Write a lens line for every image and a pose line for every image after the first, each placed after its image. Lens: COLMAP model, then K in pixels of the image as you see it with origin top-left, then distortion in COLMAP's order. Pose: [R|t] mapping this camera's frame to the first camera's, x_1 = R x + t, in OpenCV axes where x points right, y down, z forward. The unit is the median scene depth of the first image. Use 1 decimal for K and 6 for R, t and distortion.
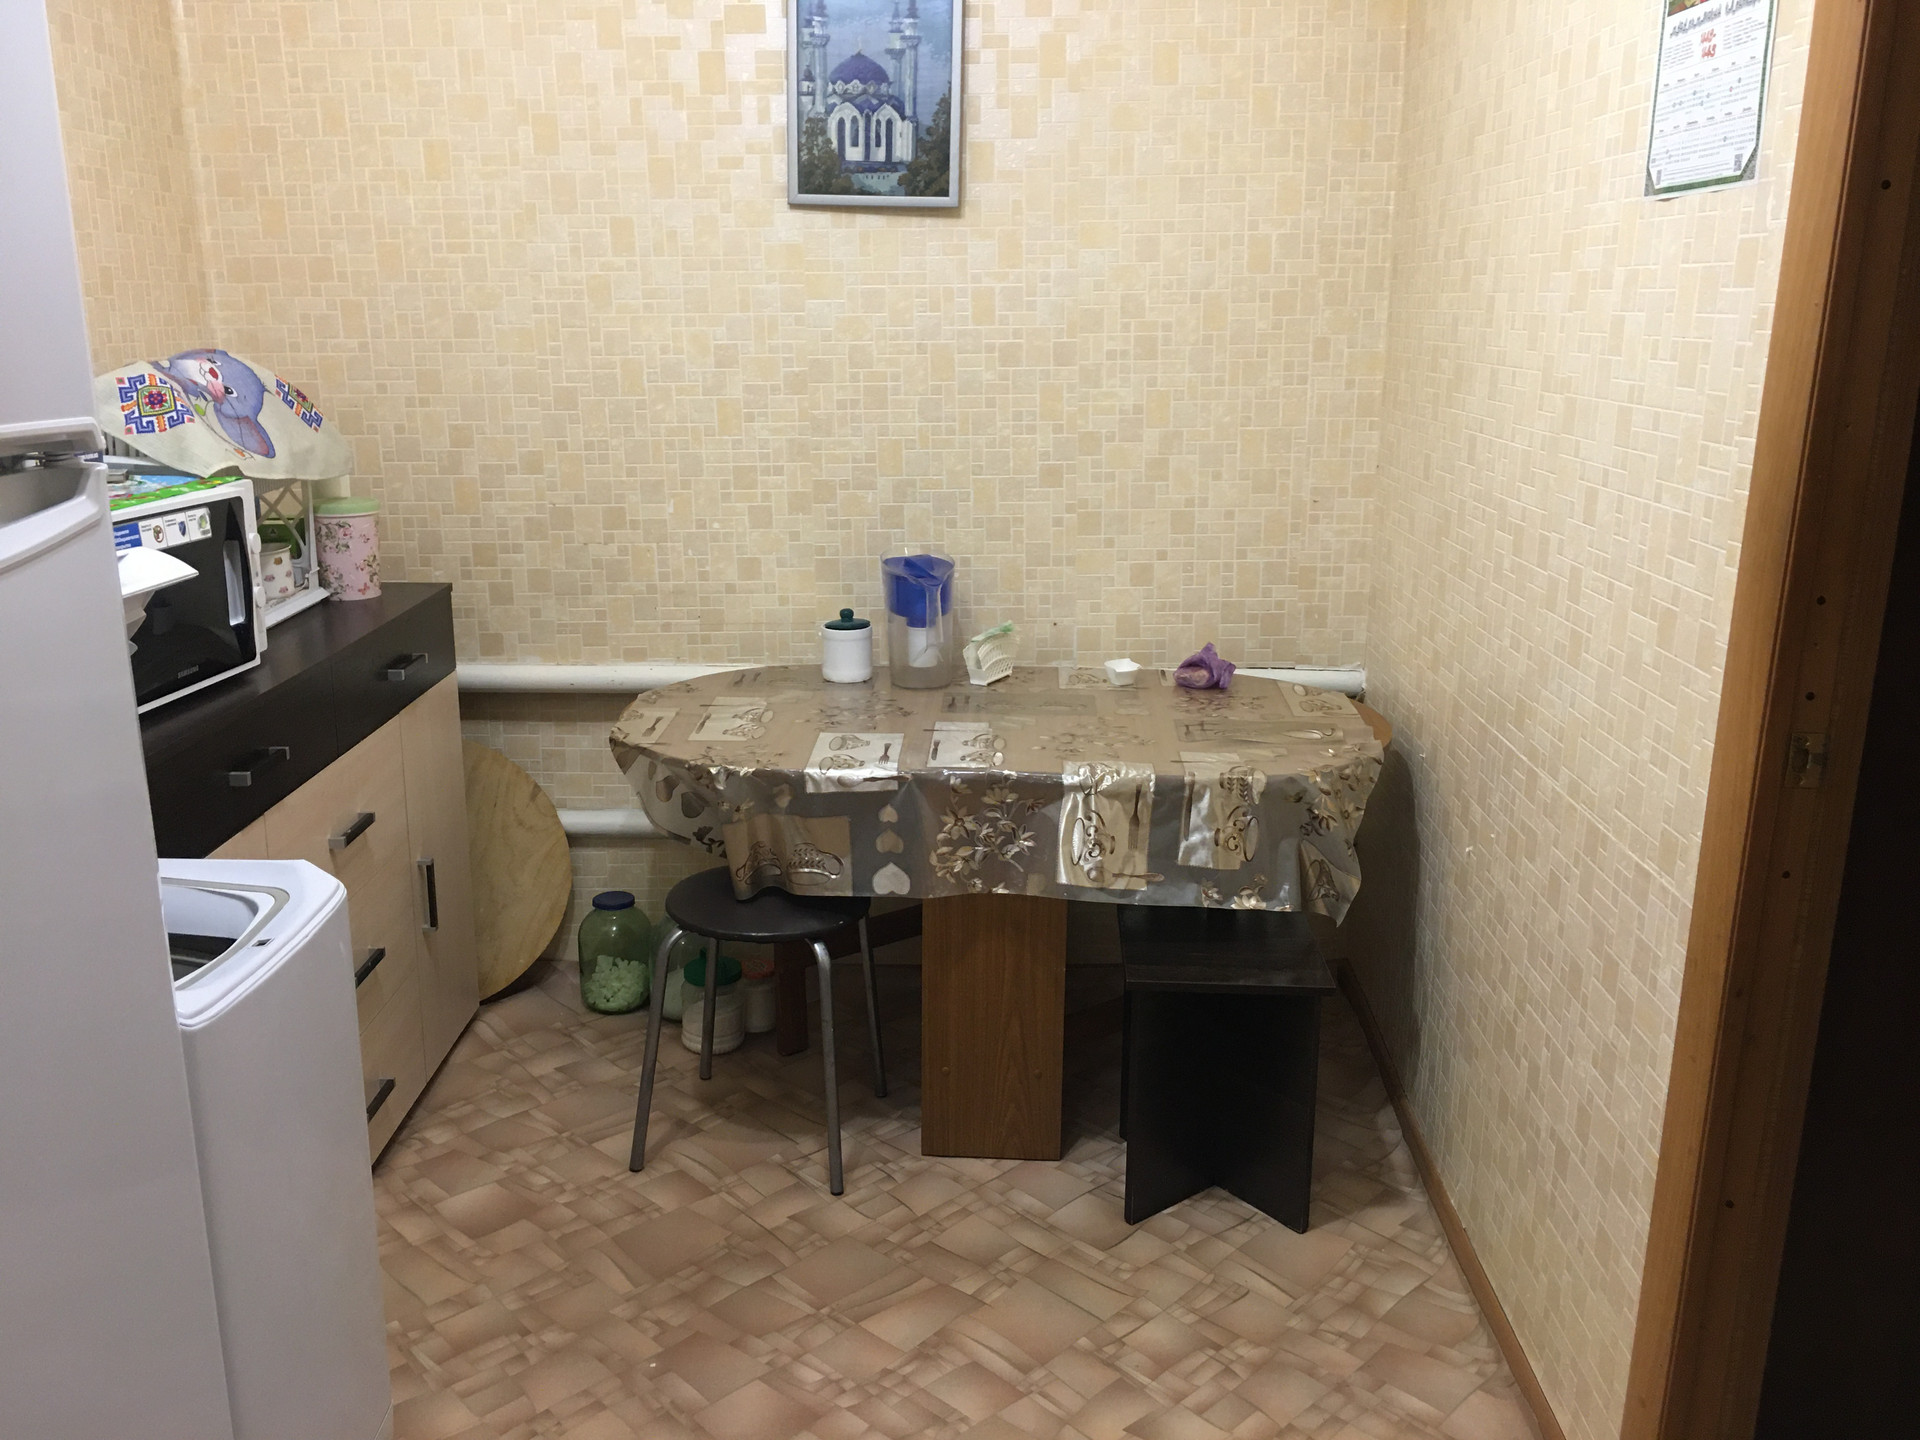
lens RADIAL K [[1632.0, 0, 948.9], [0, 1632.0, 714.2], [0, 0, 1]] dist [0.079062, -0.103208]
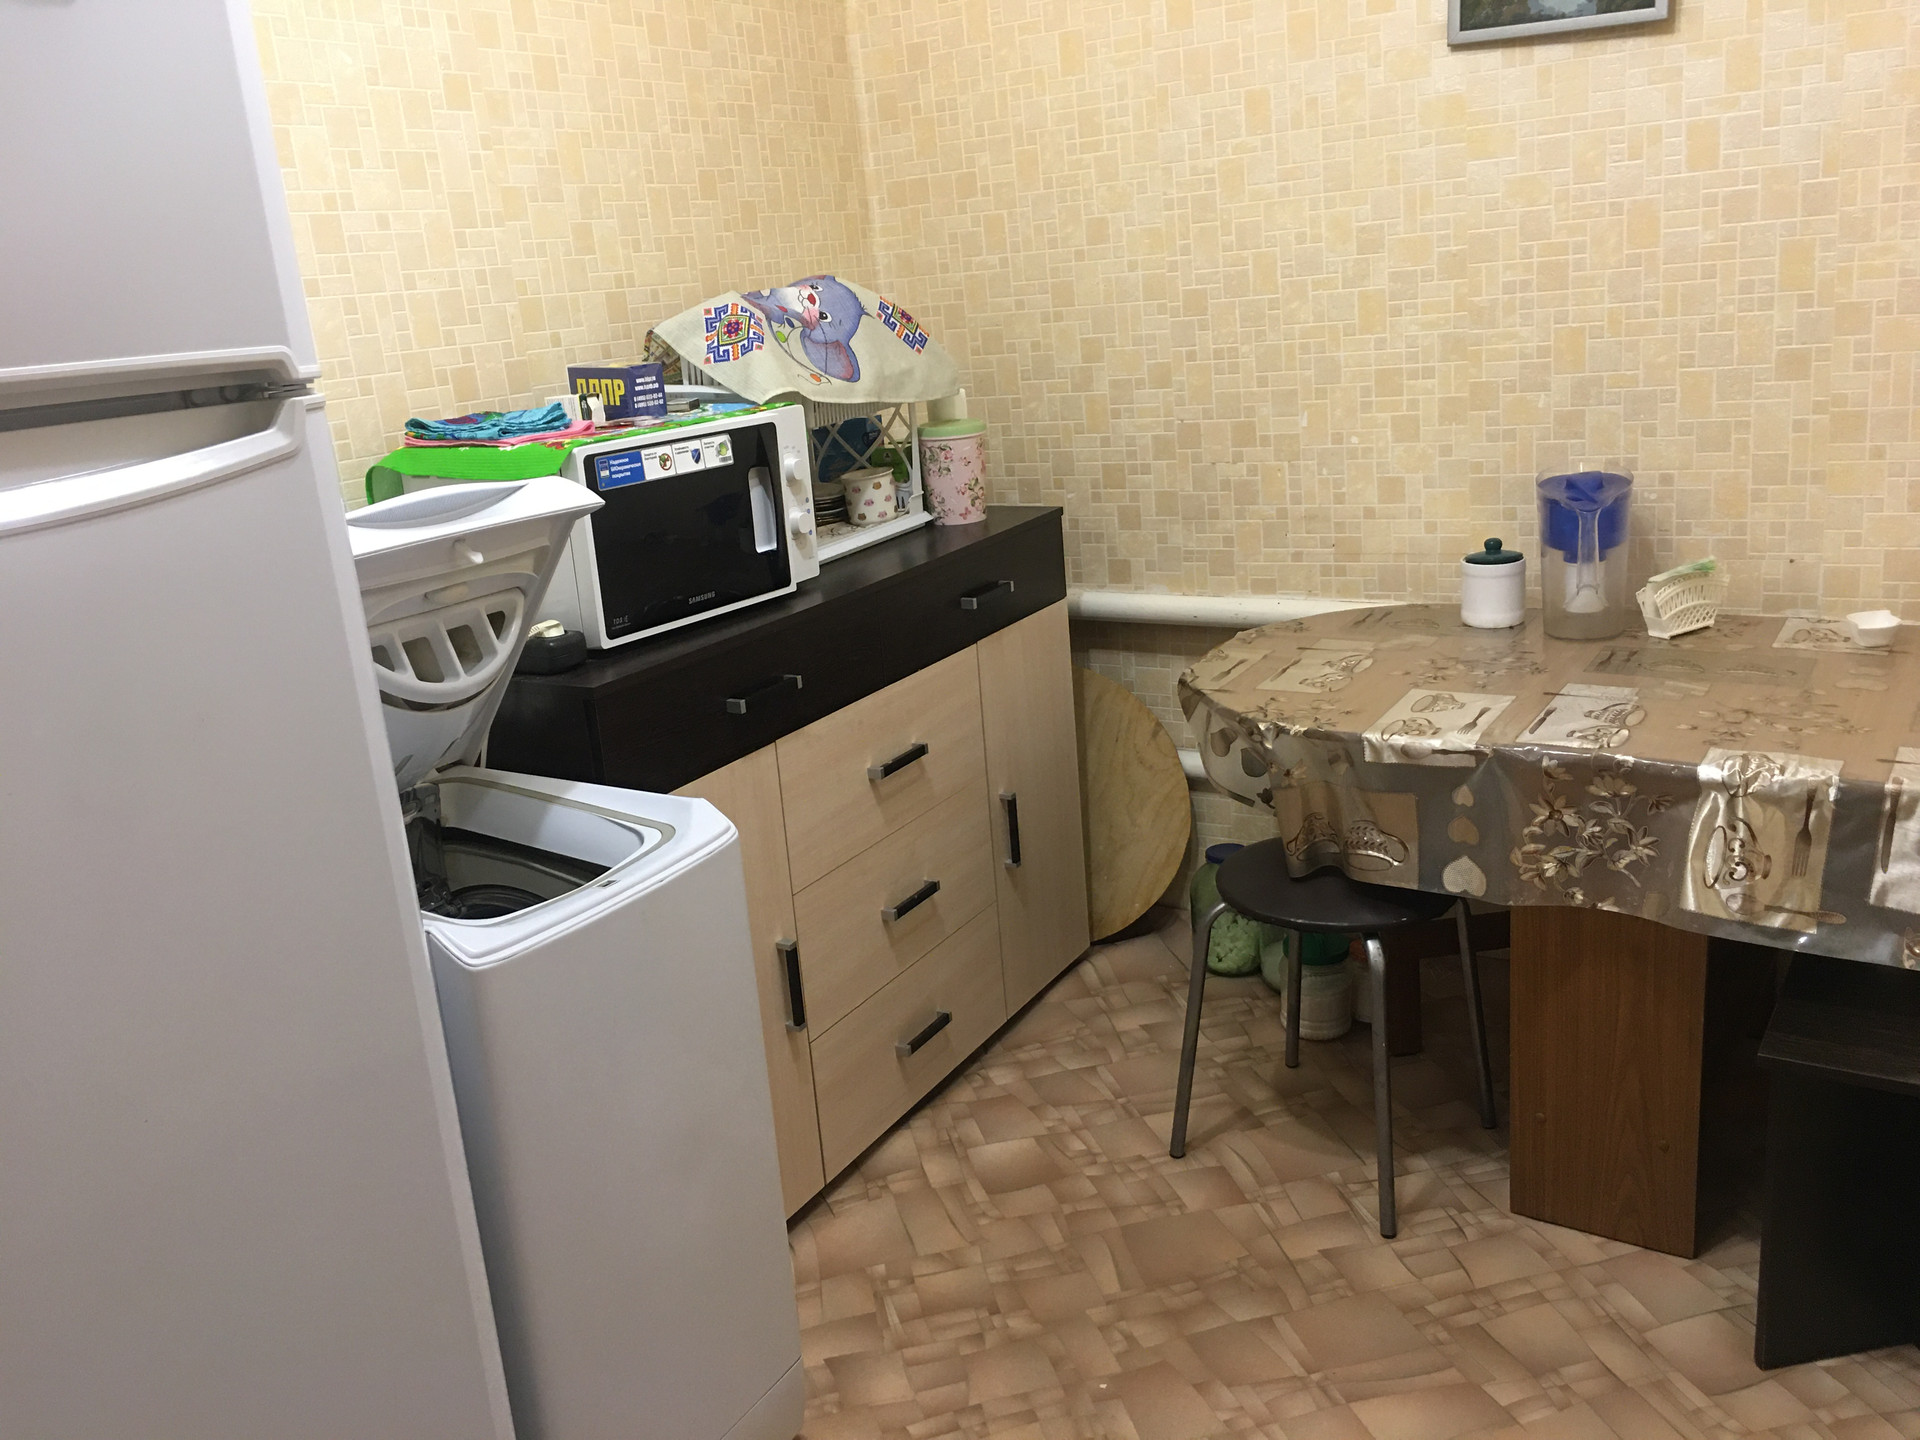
lens RADIAL K [[1632.0, 0, 962.3], [0, 1632.0, 714.3], [0, 0, 1]] dist [0.079062, -0.103208]
pose [[0.860856, 0.068866, -0.504167, 0.136592], [-0.042666, 0.997079, 0.063343, -0.017652], [0.507057, -0.033019, 0.861280, 0.150287]]
